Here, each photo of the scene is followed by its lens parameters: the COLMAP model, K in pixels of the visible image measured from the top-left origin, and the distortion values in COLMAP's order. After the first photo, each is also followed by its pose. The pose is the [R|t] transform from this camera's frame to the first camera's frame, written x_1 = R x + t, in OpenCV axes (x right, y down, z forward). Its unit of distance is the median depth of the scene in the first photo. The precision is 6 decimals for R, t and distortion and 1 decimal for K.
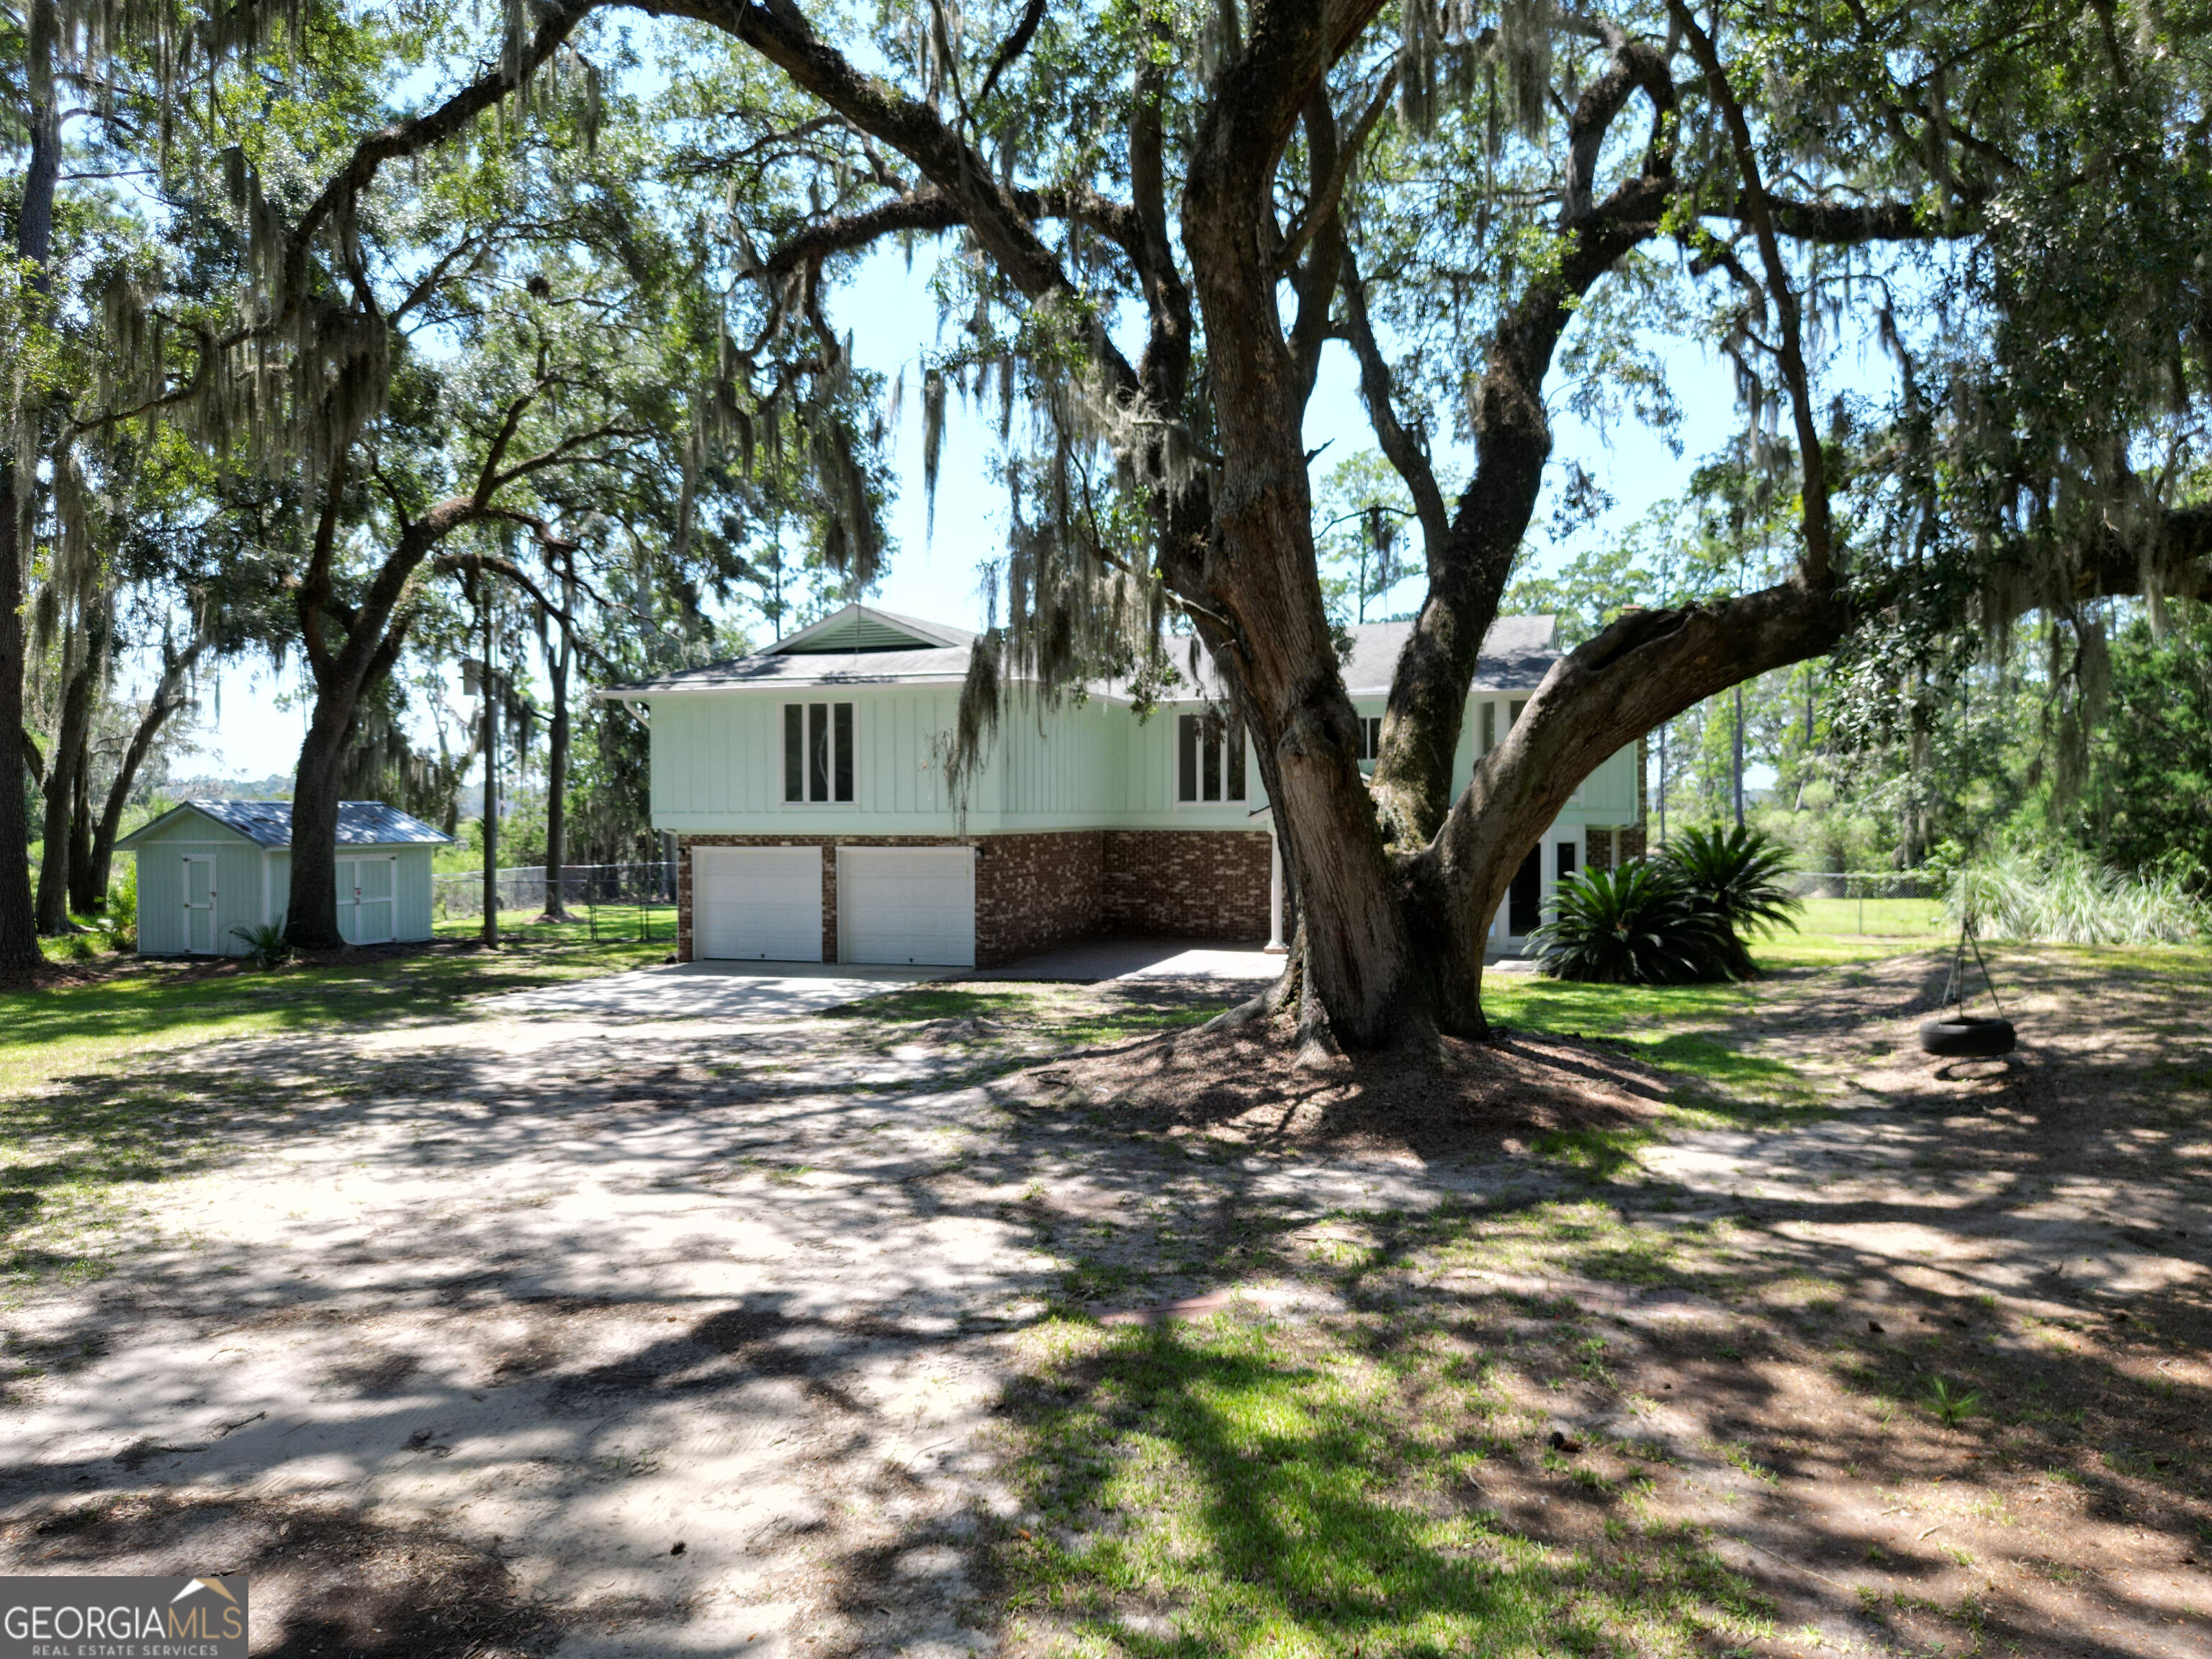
lens RADIAL K [[1561.9, 0, 1100.8], [0, 1561.9, 824.6], [0, 0, 1]] dist [0.066492, -0.063631]
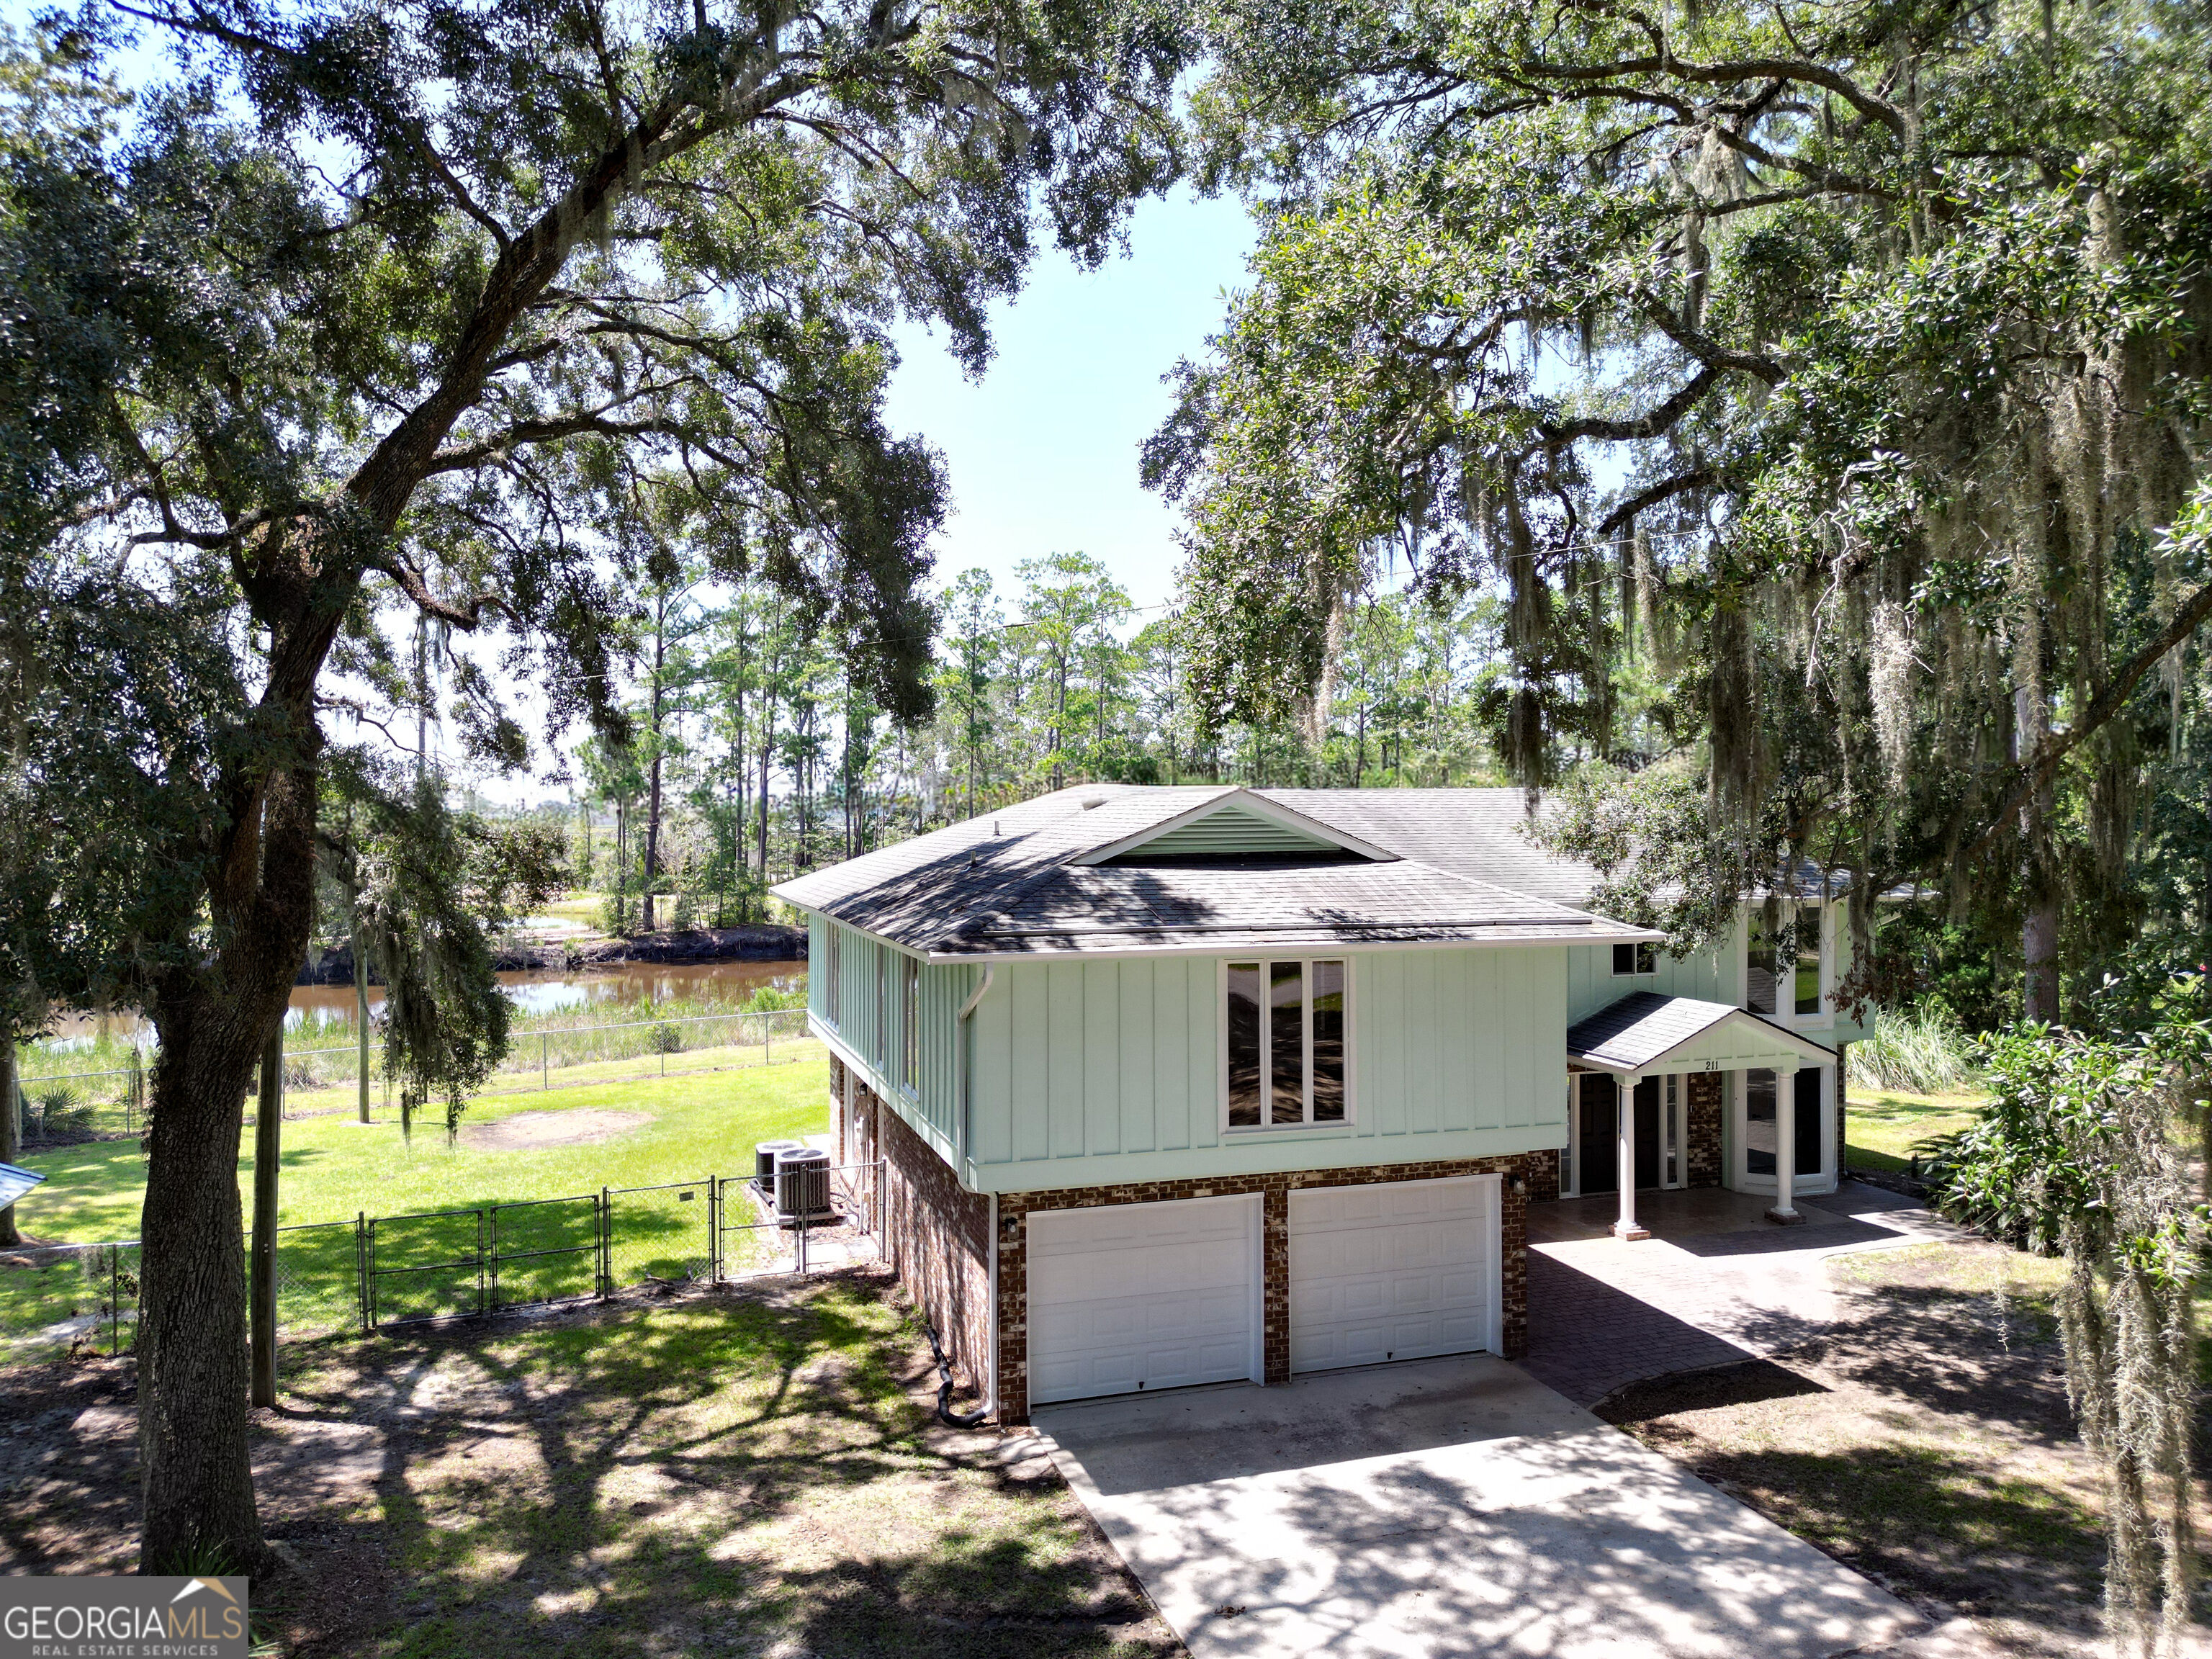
lens RADIAL K [[1561.9, 0, 1100.8], [0, 1561.9, 824.6], [0, 0, 1]] dist [0.066492, -0.063631]
pose [[0.796308, -0.002810, 0.604884, -1.655926], [0.003704, 0.999993, -0.000230, -0.358570], [-0.604880, 0.002424, 0.796313, 1.517235]]
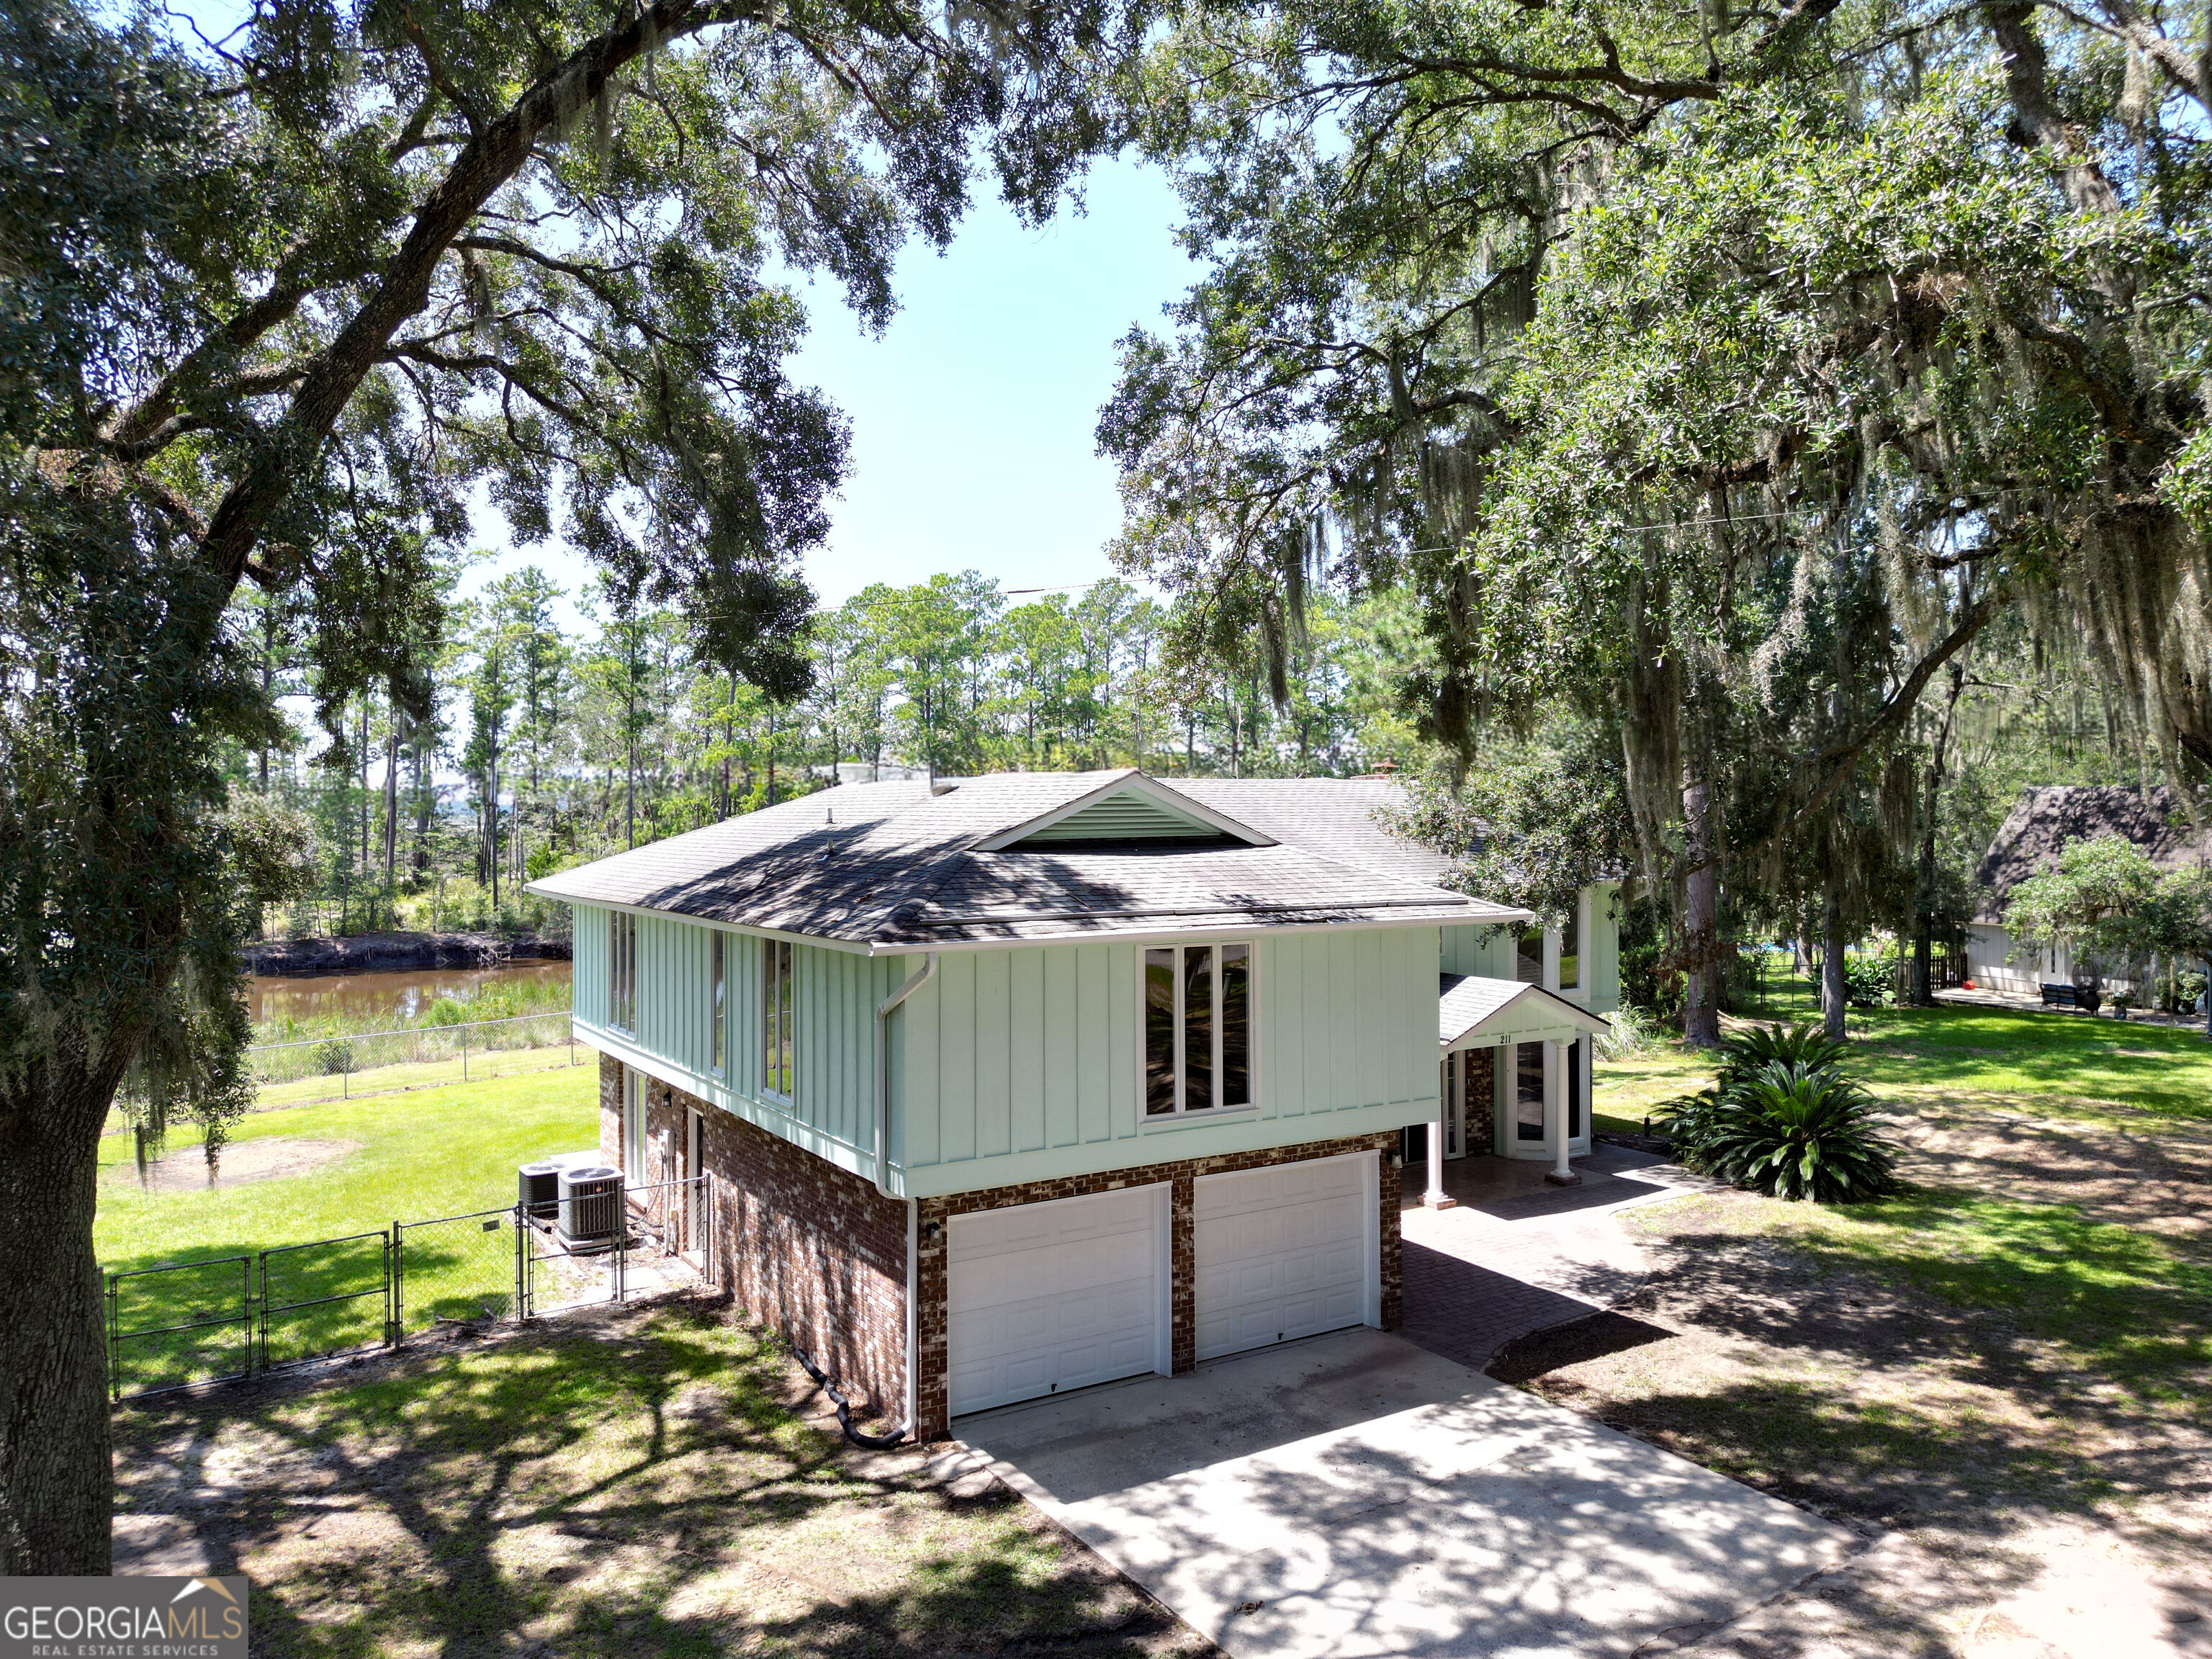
lens RADIAL K [[1561.9, 0, 1100.8], [0, 1561.9, 824.6], [0, 0, 1]] dist [0.066492, -0.063631]
pose [[0.630044, -0.004900, 0.776544, -1.835521], [0.005810, 0.999982, 0.001596, -0.343994], [-0.776538, 0.003506, 0.630061, 1.765422]]
